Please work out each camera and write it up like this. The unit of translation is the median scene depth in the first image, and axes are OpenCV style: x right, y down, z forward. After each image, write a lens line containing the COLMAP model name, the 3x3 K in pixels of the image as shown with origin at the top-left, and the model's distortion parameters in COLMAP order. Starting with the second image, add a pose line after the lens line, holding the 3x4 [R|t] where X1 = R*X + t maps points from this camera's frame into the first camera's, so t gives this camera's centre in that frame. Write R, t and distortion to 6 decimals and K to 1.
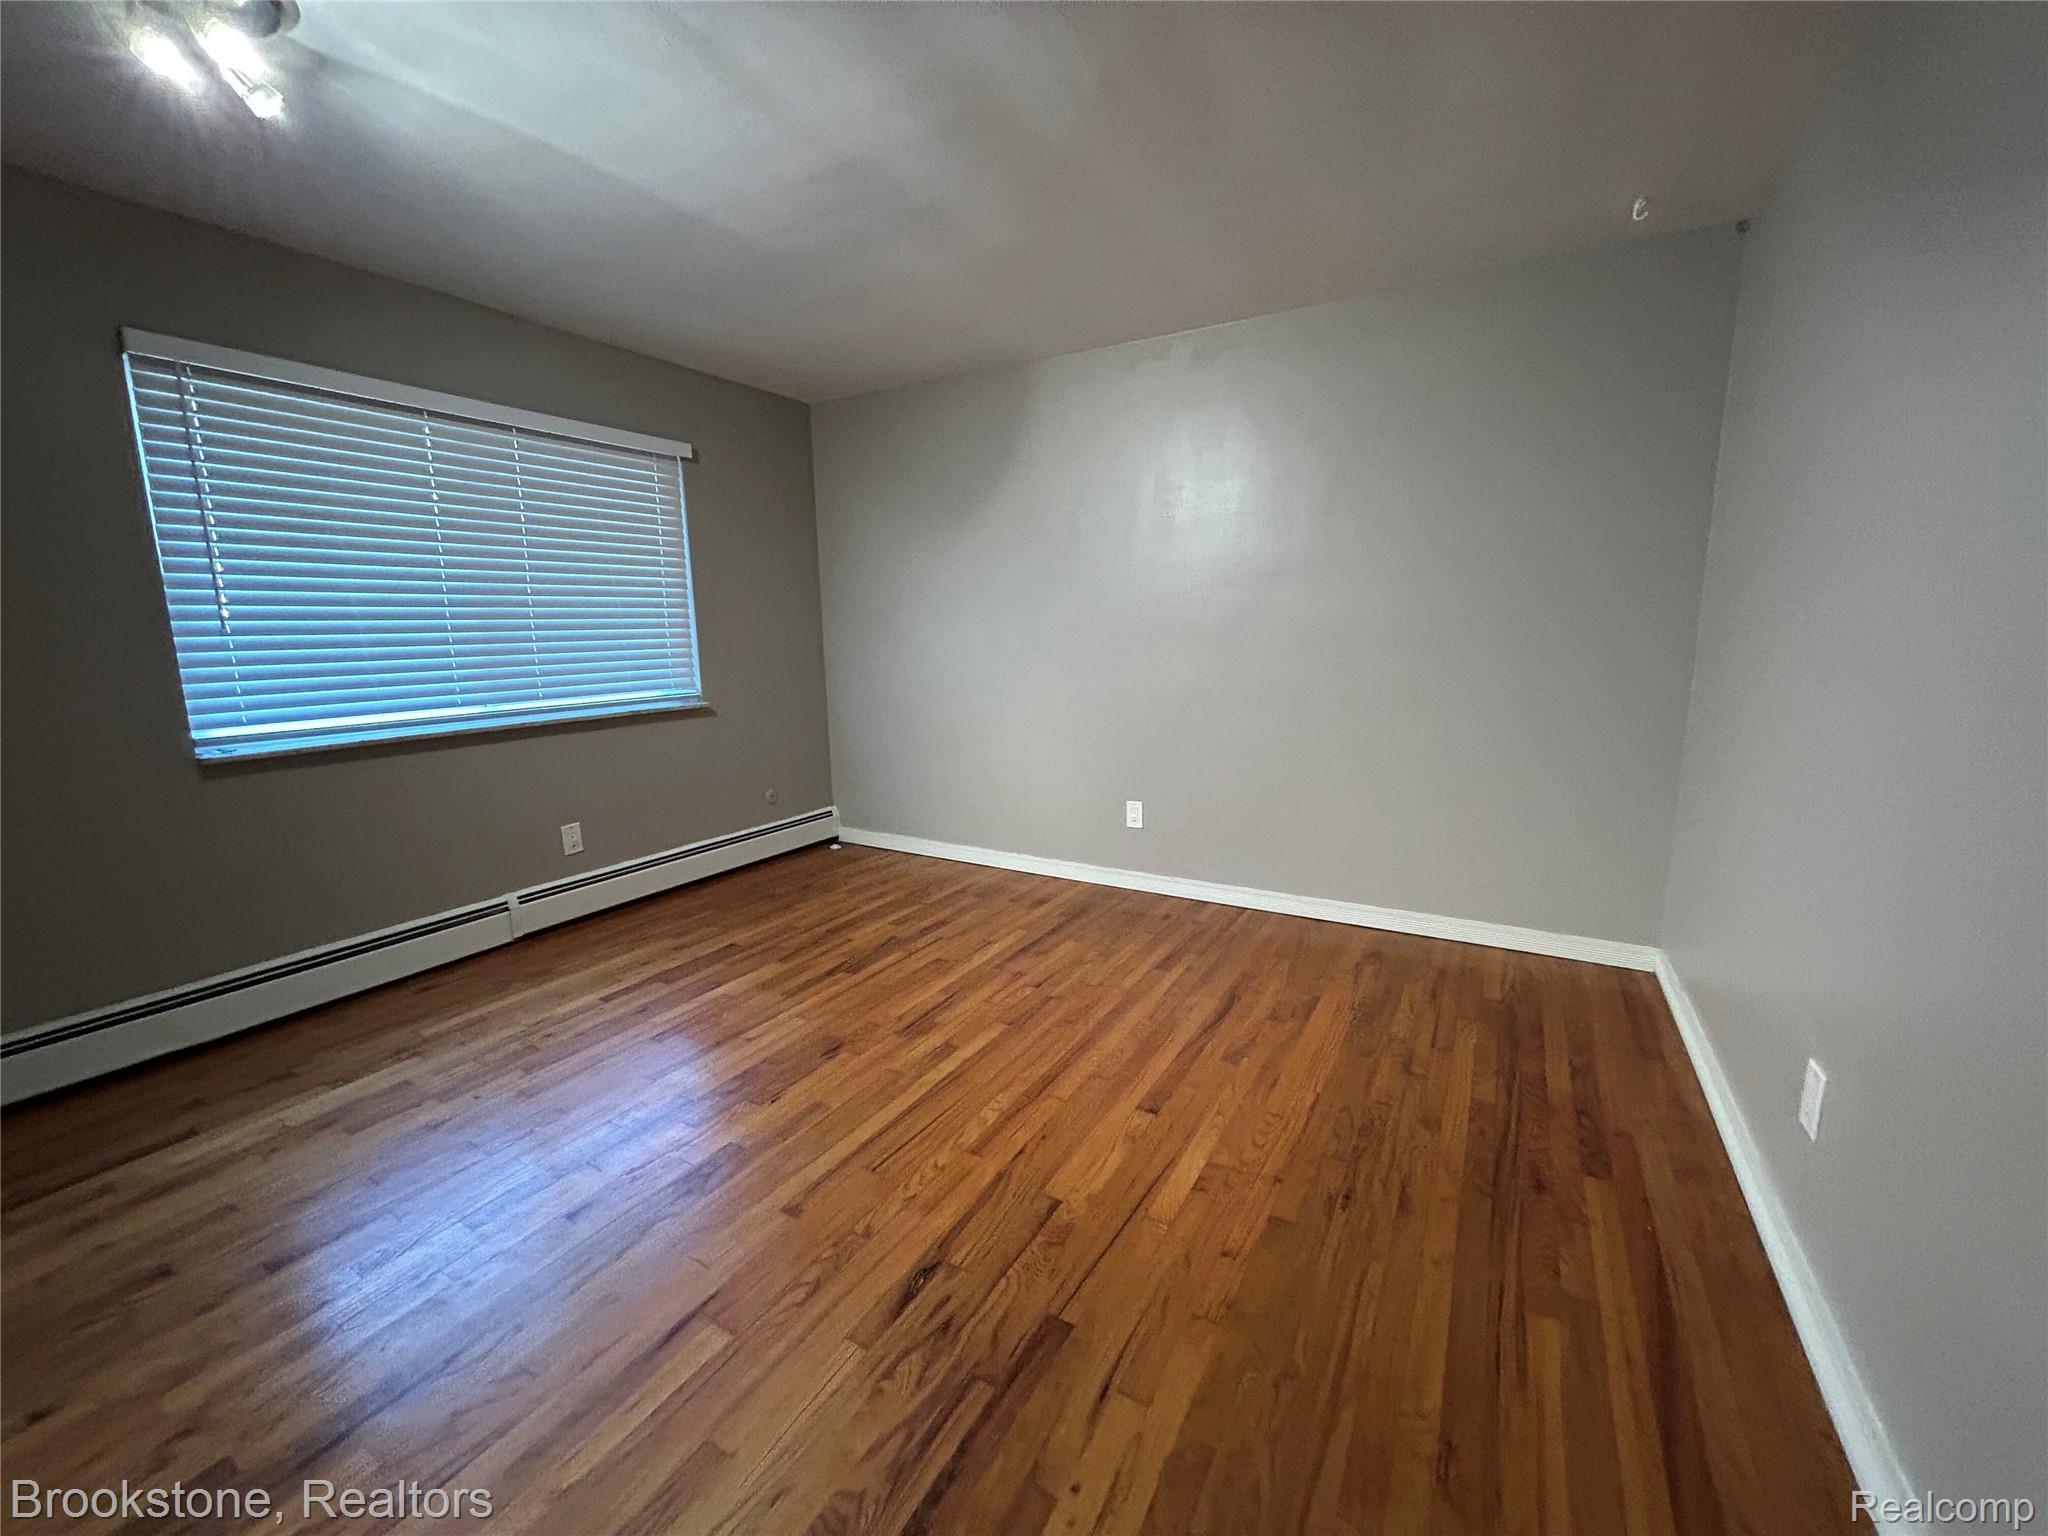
lens RADIAL K [[822.8, 0, 1018.9], [0, 822.8, 763.9], [0, 0, 1]] dist [-0.000989, 0.000838]
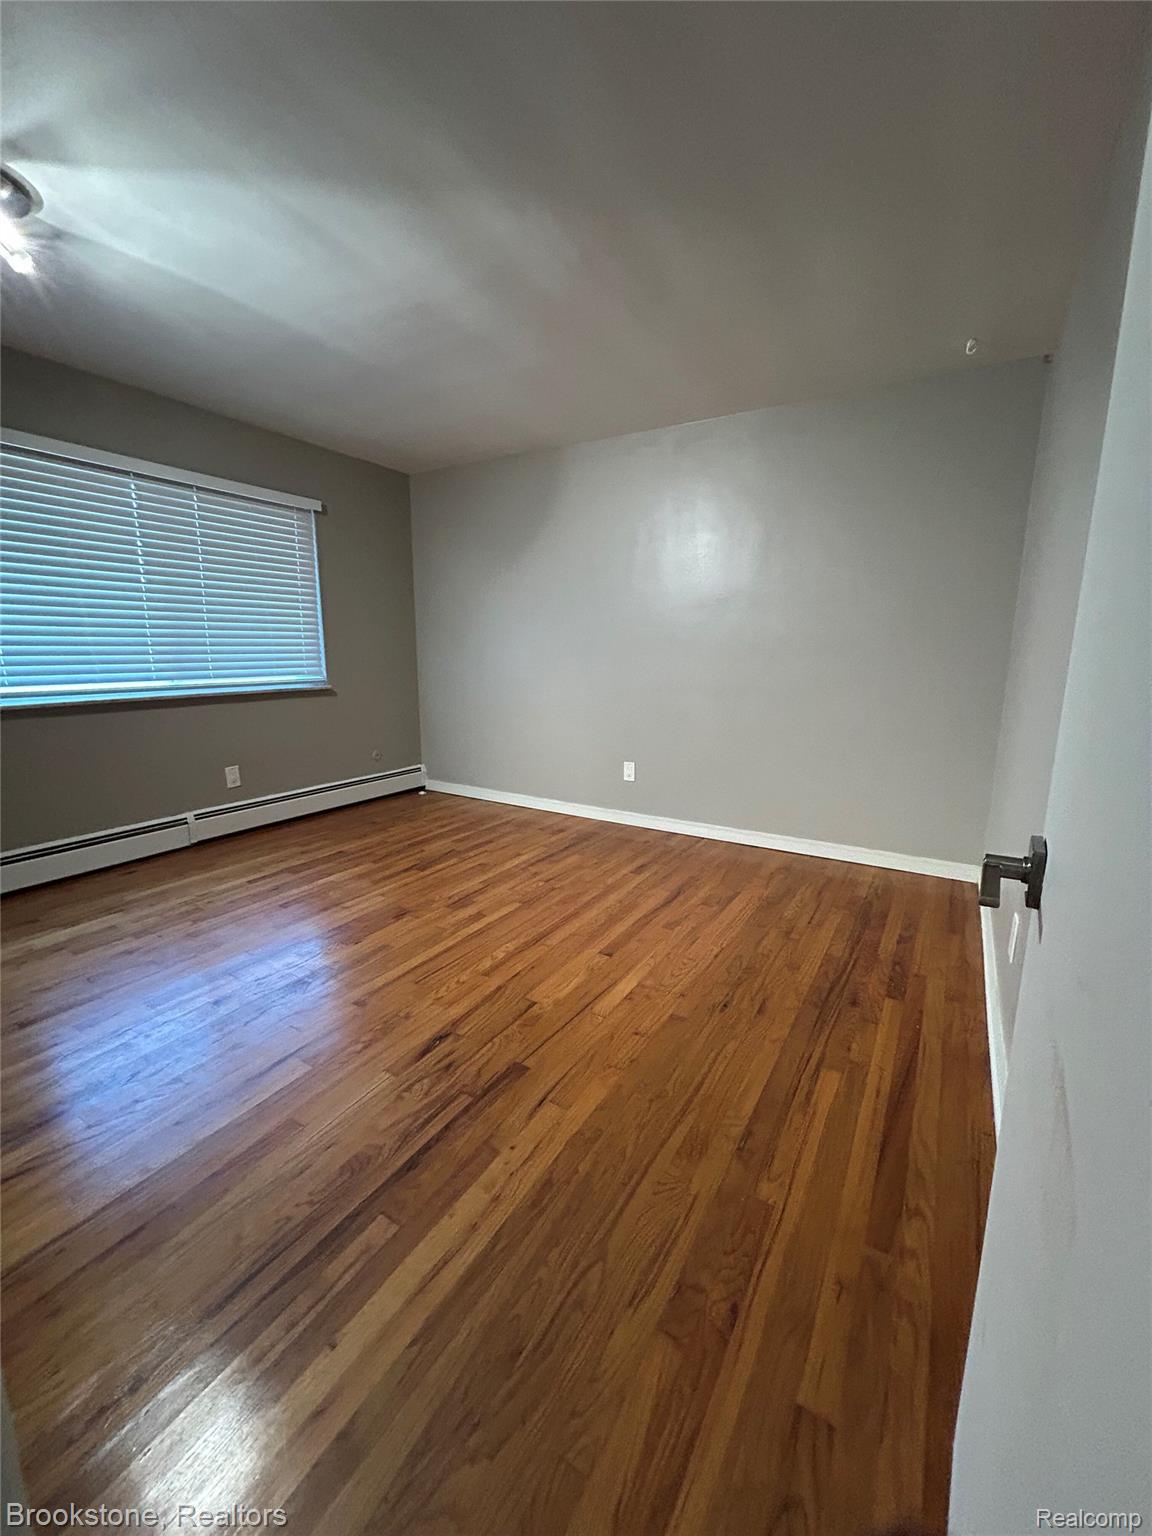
lens RADIAL K [[621.3, 0, 578.2], [0, 621.3, 767.3], [0, 0, 1]] dist [-0.003707, 0.003624]
pose [[0.999662, 0.023976, -0.010037, 0.091634], [-0.023760, 0.999495, 0.021104, 0.049357], [0.010538, -0.020858, 0.999727, -0.098514]]
